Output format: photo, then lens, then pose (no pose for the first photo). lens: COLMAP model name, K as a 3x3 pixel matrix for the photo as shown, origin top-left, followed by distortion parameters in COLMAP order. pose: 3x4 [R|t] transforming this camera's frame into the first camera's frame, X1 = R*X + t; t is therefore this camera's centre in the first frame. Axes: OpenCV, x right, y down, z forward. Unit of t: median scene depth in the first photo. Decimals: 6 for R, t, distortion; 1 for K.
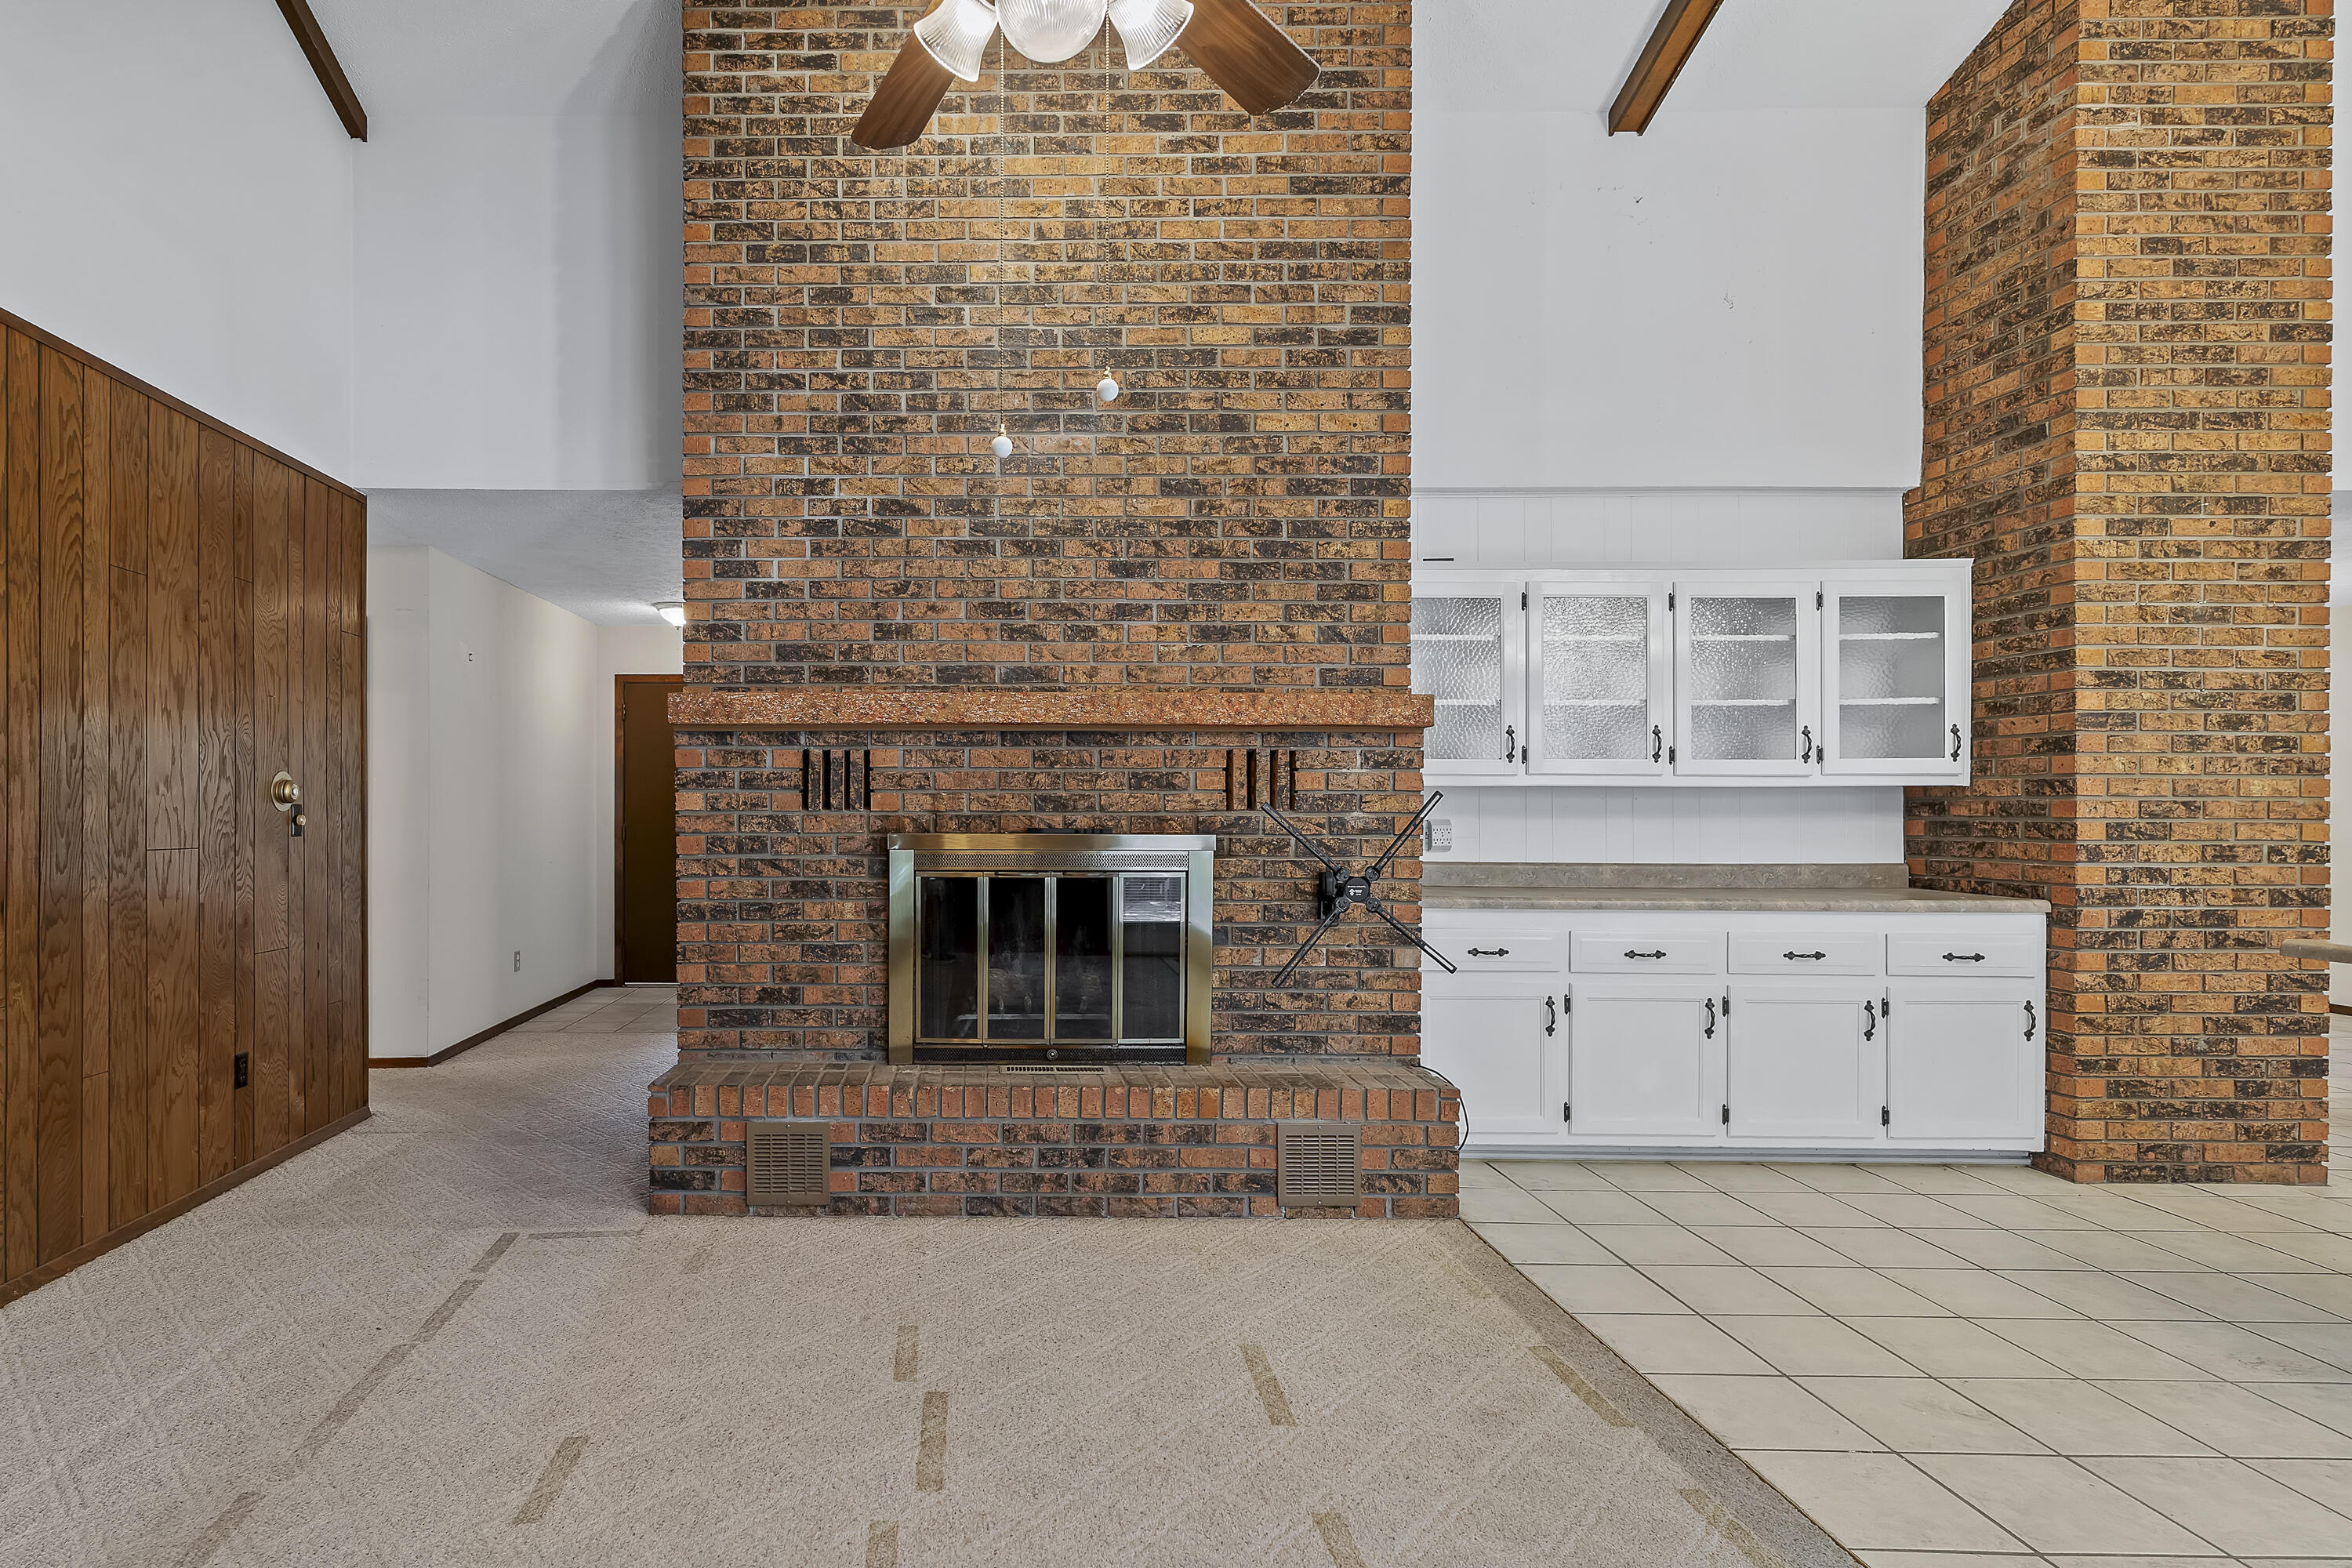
lens RADIAL K [[1135.8, 0, 1177.2], [0, 1135.8, 800.6], [0, 0, 1]] dist [0.001347, -0.001203]
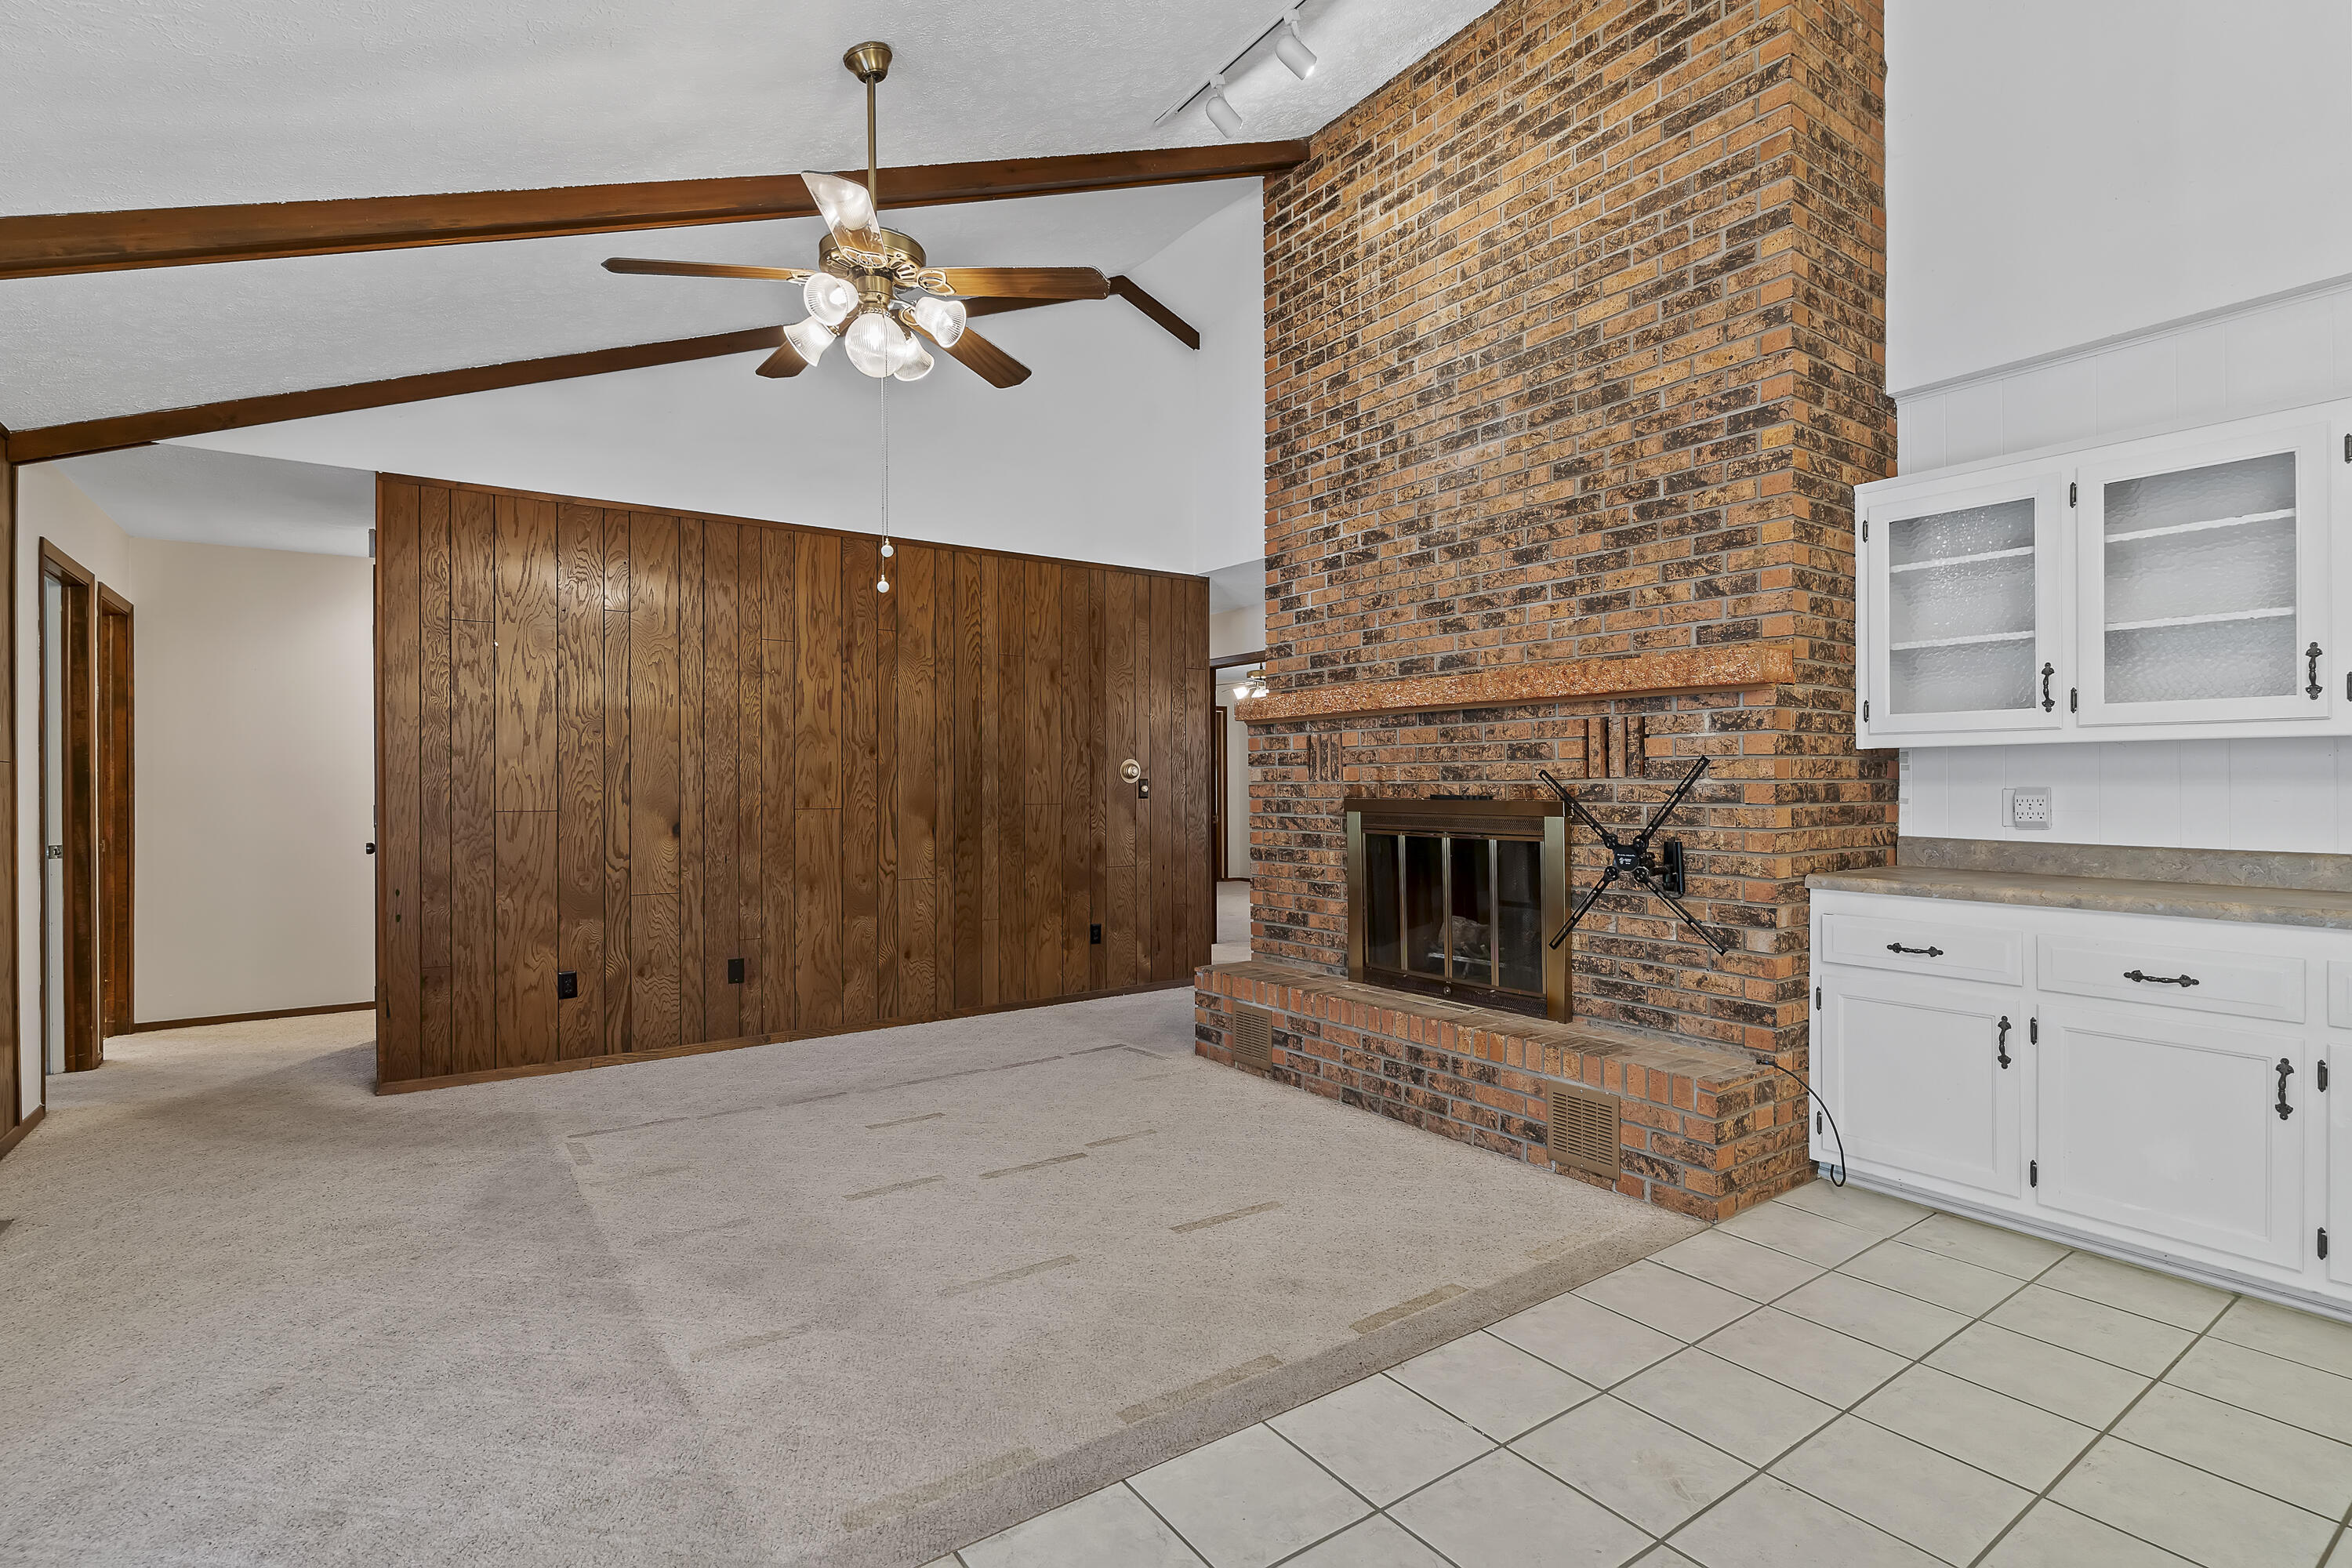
lens RADIAL K [[1135.8, 0, 1237.8], [0, 1135.8, 767.1], [0, 0, 1]] dist [0.001347, -0.001203]
pose [[0.606101, -0.015728, -0.795232, 0.669398], [0.012370, 0.999870, -0.010347, 0.005448], [0.795291, -0.003566, 0.606217, 0.130064]]
